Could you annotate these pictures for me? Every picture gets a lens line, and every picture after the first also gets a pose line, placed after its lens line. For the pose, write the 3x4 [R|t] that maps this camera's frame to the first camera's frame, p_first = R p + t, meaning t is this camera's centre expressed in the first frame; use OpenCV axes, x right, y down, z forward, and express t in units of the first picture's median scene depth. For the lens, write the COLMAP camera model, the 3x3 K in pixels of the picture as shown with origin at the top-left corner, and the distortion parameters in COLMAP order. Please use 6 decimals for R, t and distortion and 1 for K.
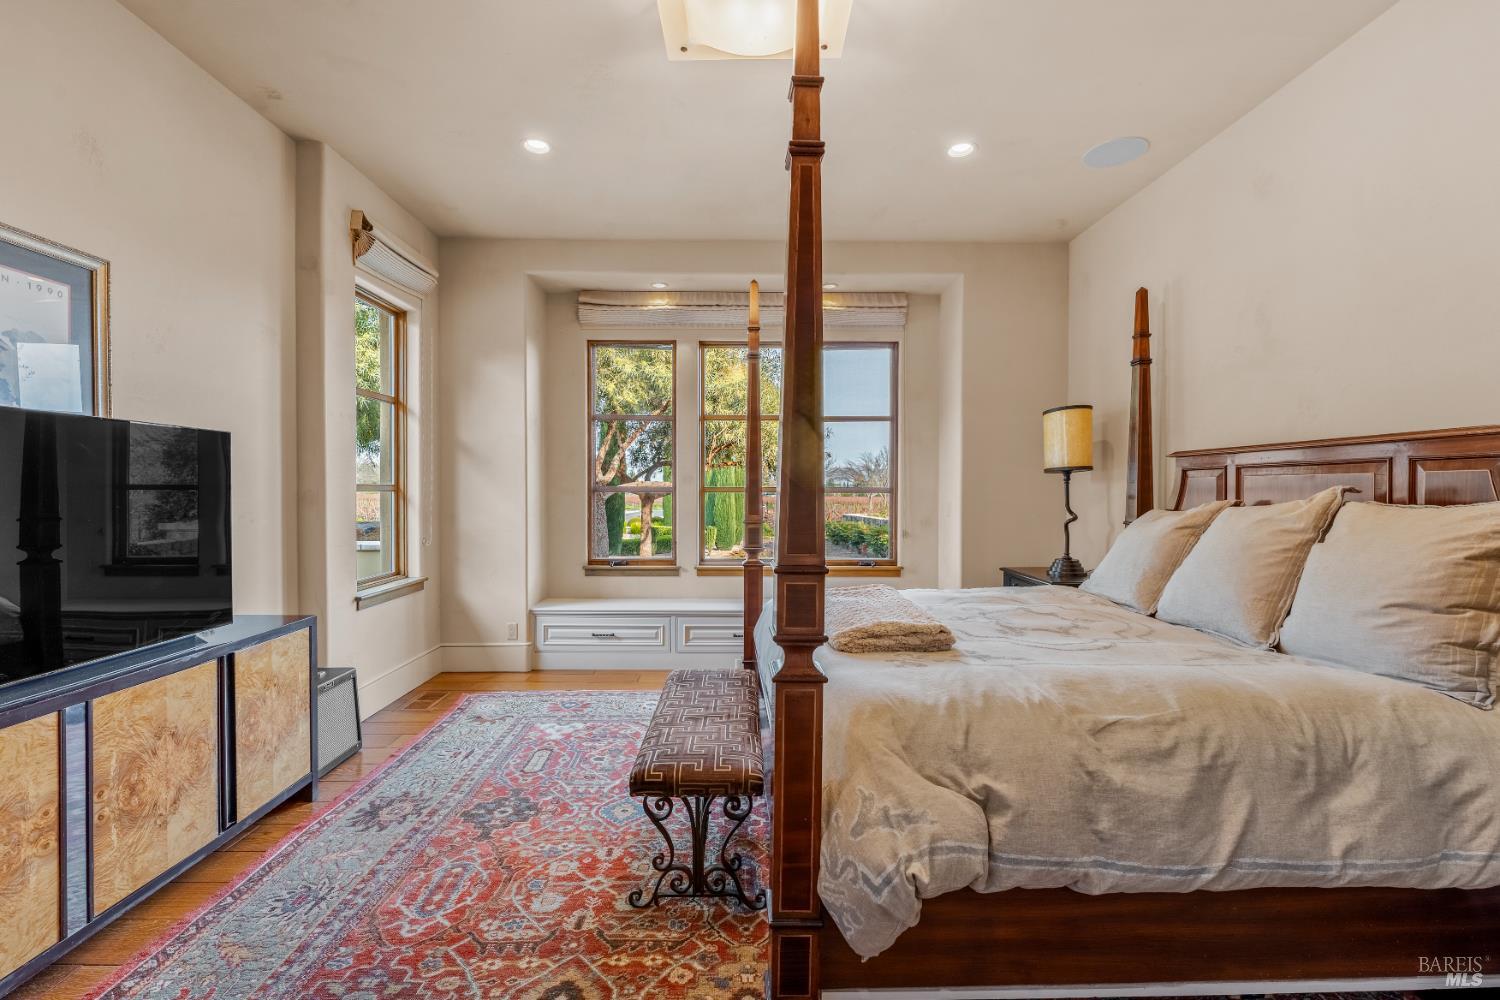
lens RADIAL K [[619.8, 0, 751.0], [0, 619.8, 500.6], [0, 0, 1]] dist [-0.004658, -0.000490]
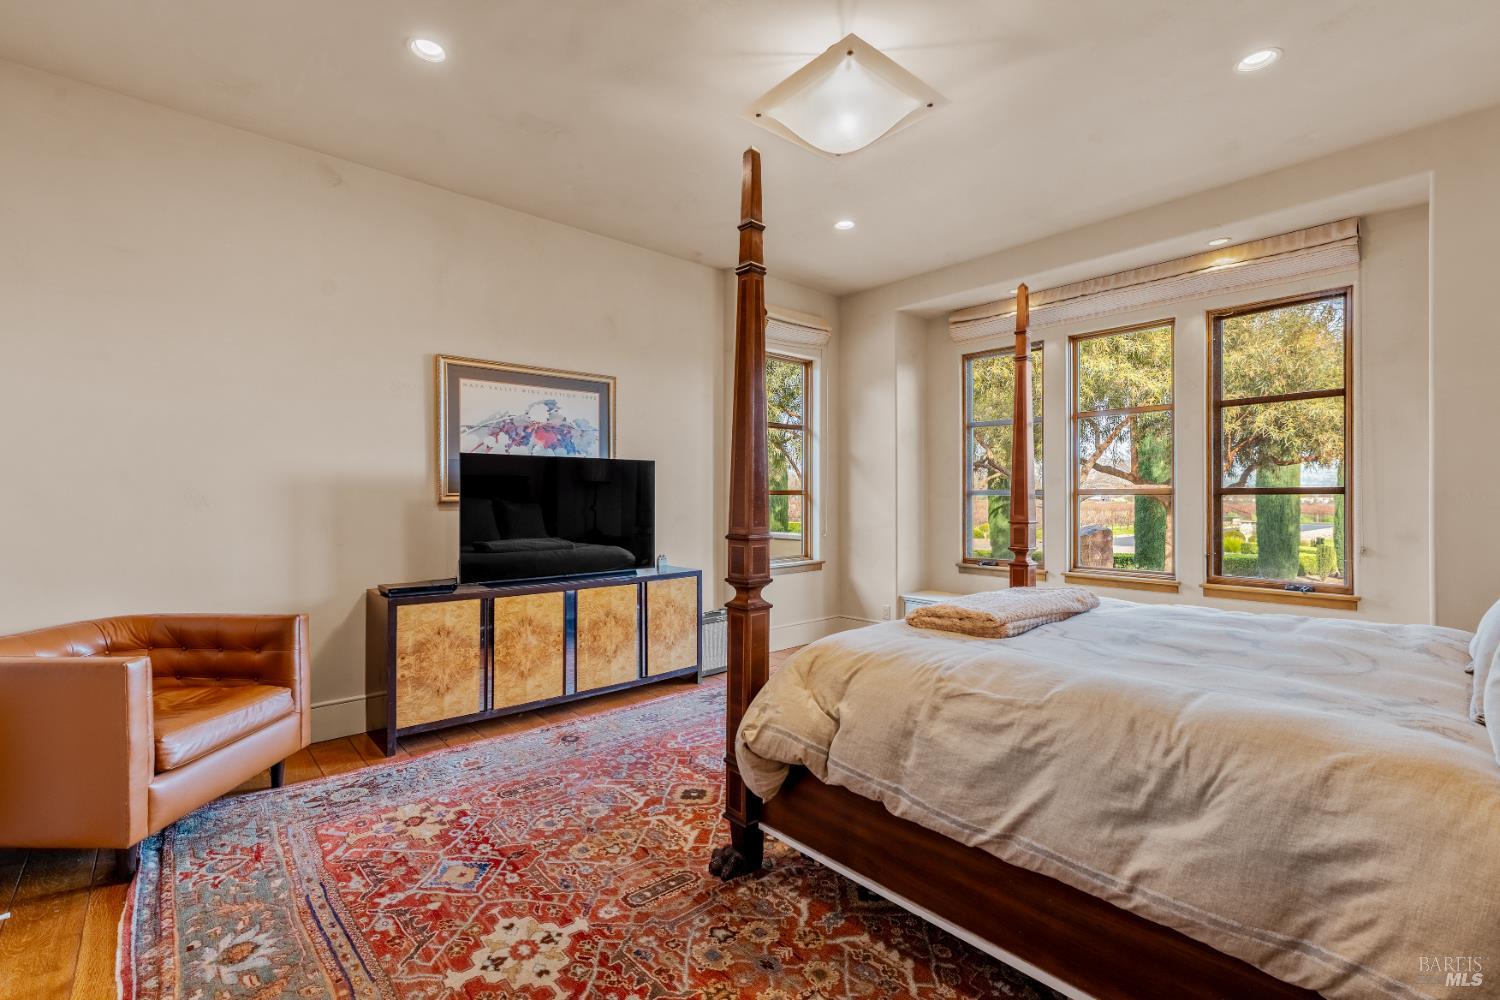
lens RADIAL K [[619.8, 0, 737.1], [0, 619.8, 497.7], [0, 0, 1]] dist [-0.004658, -0.000490]
pose [[0.669866, -0.002448, -0.742478, 0.719456], [-0.008993, 0.999894, -0.011410, 0.016648], [0.742427, 0.014320, 0.669773, -0.032396]]
